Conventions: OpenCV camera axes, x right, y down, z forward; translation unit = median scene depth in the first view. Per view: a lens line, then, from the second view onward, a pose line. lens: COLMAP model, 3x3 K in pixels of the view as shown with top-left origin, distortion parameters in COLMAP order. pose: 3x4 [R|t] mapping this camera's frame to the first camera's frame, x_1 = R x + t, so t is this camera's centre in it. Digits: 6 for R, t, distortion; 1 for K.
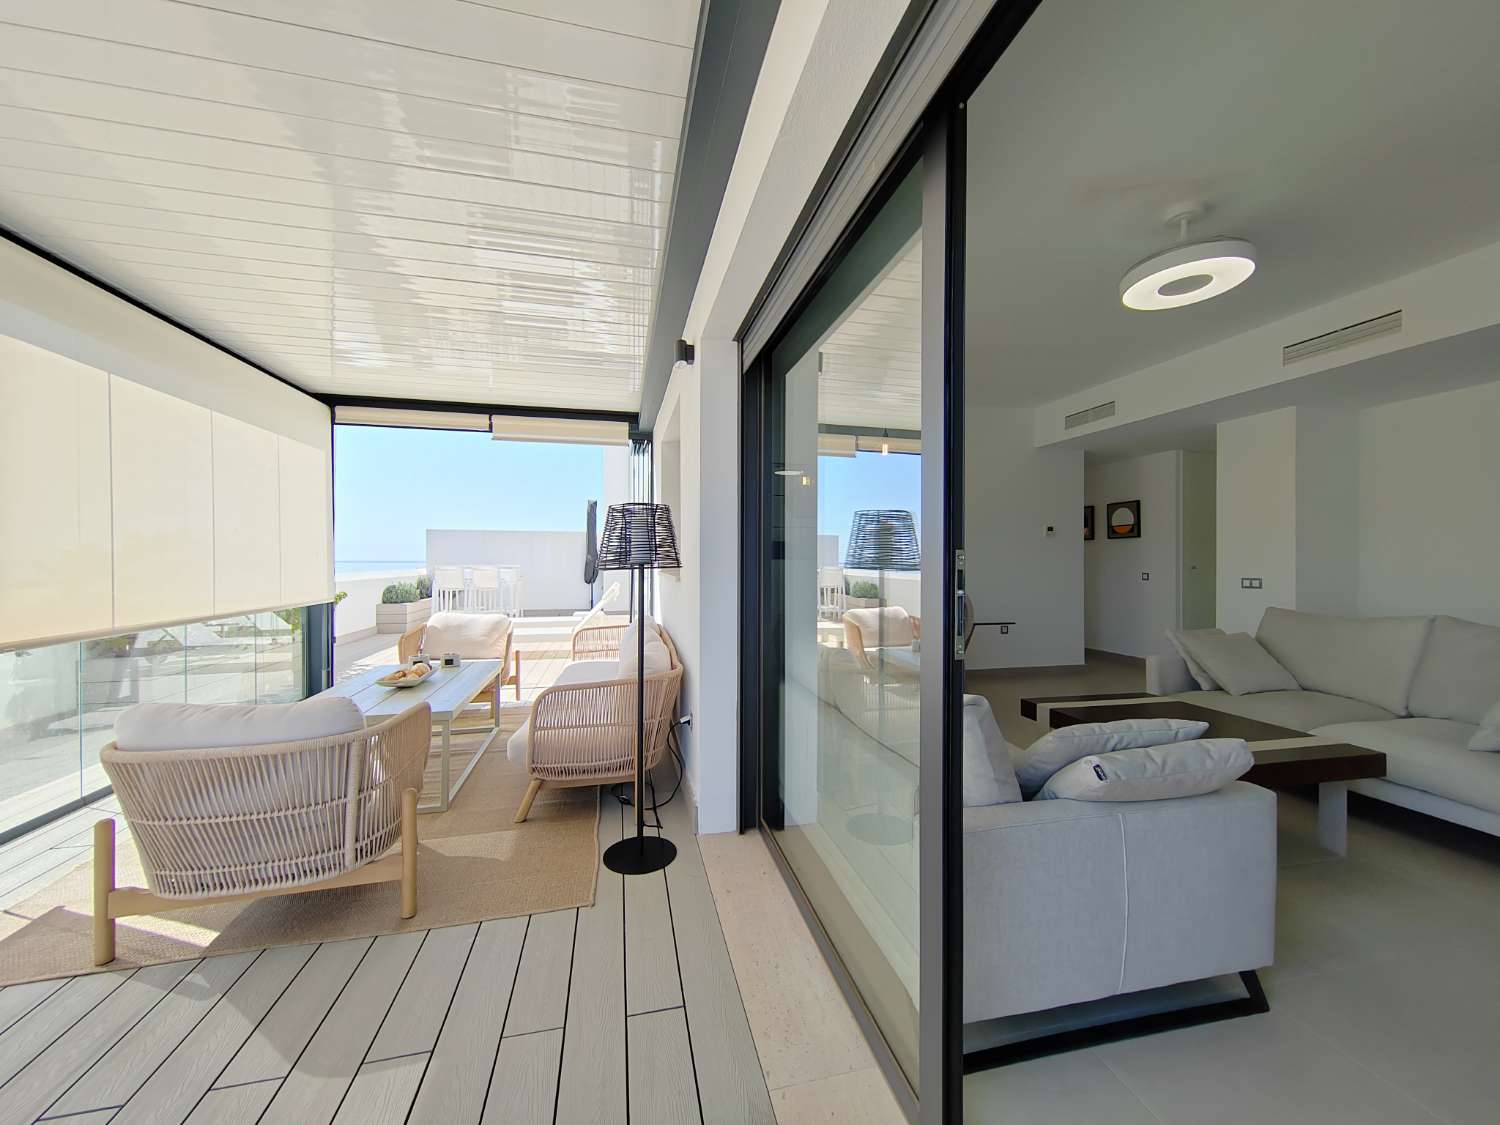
lens RADIAL K [[576.3, 0, 749.5], [0, 576.3, 558.9], [0, 0, 1]] dist [0.003023, 0.000444]
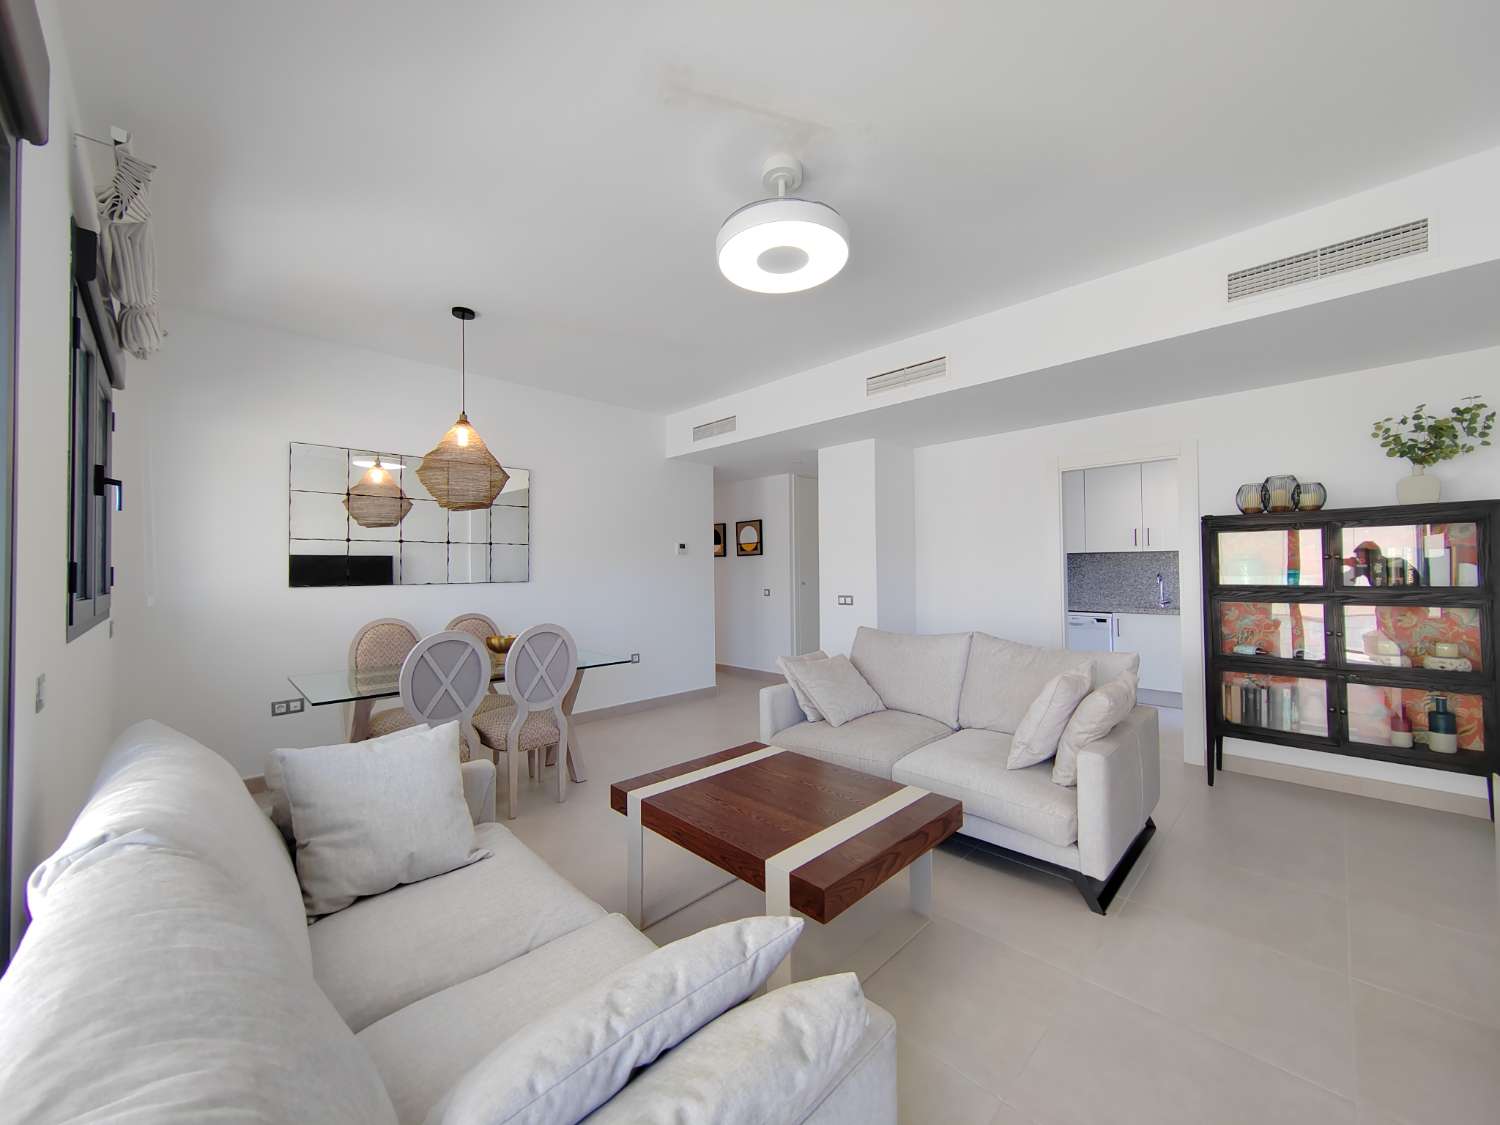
lens RADIAL K [[576.3, 0, 749.5], [0, 576.3, 558.9], [0, 0, 1]] dist [0.003023, 0.000444]
pose [[0.849562, -0.000035, 0.527489, 0.174942], [0.010203, 0.999814, -0.016366, -0.021875], [-0.527390, 0.019286, 0.849404, 0.210014]]
